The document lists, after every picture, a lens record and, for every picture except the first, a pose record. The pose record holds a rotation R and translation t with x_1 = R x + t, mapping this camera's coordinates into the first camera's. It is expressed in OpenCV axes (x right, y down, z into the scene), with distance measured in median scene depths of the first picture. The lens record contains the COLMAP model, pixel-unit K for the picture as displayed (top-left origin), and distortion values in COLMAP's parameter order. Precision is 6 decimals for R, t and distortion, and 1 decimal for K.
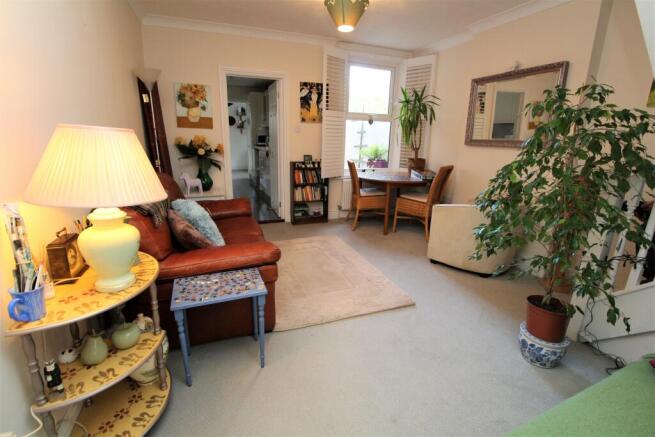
lens RADIAL K [[311.5, 0, 327.1], [0, 311.5, 217.5], [0, 0, 1]] dist [0.004516, 0.000110]
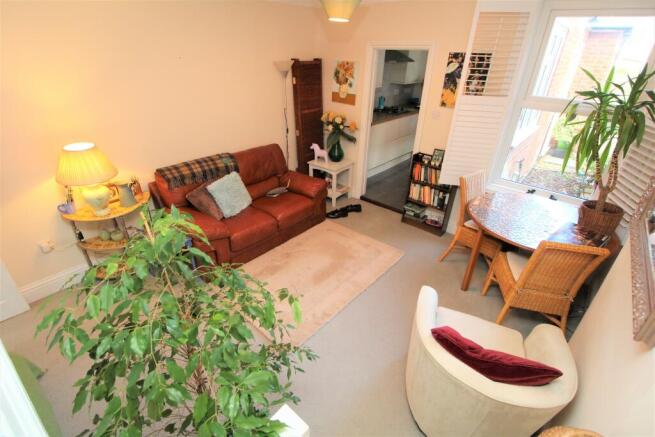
lens RADIAL K [[311.5, 0, 328.4], [0, 311.5, 217.7], [0, 0, 1]] dist [0.004516, 0.000110]
pose [[0.460223, 0.410271, -0.787320, 0.530542], [-0.237967, 0.911373, 0.335813, -0.253586], [0.855317, 0.032807, 0.517066, 0.371584]]
